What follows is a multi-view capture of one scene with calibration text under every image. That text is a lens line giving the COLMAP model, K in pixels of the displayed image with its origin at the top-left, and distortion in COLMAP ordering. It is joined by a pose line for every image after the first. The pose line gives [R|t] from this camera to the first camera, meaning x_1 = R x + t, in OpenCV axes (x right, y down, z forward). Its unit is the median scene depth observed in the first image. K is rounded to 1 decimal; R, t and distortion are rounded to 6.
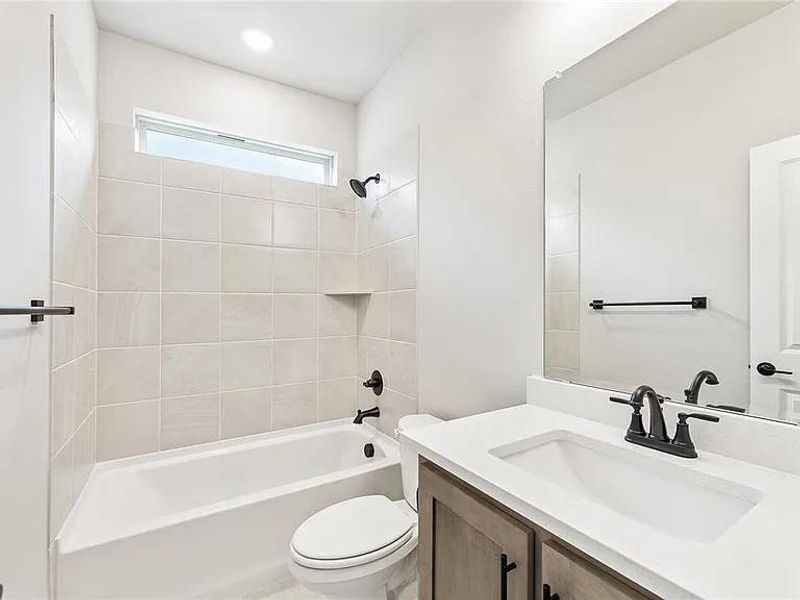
lens RADIAL K [[366.7, 0, 398.2], [0, 366.7, 314.5], [0, 0, 1]] dist [-0.000948, -0.000231]
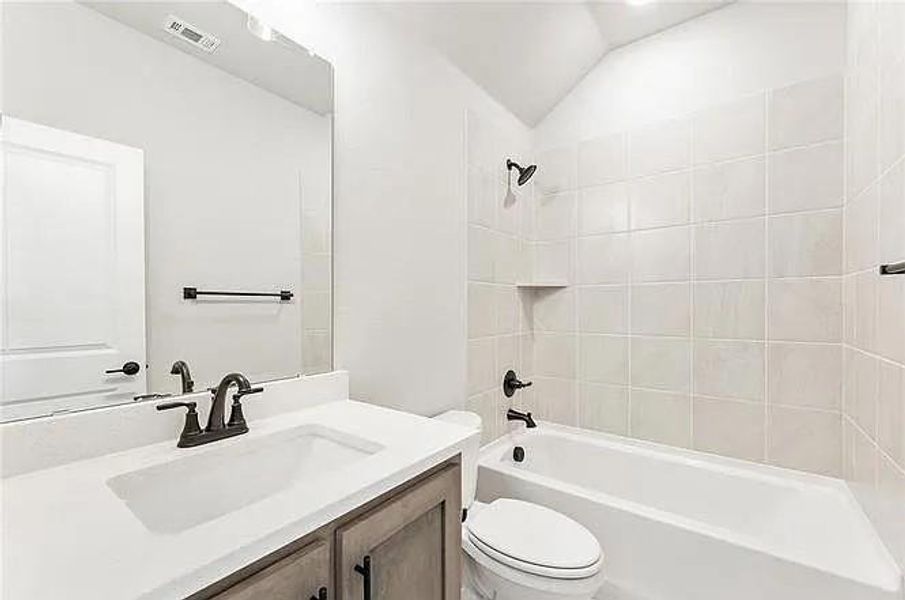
lens RADIAL K [[375.1, 0, 452.5], [0, 375.1, 300.0], [0, 0, 1]] dist [0.000120, 0.000024]
pose [[-0.363774, 0.007119, 0.931460, -0.511816], [-0.005590, 0.999936, -0.009826, -0.005819], [-0.931471, -0.008782, -0.363711, 0.828246]]
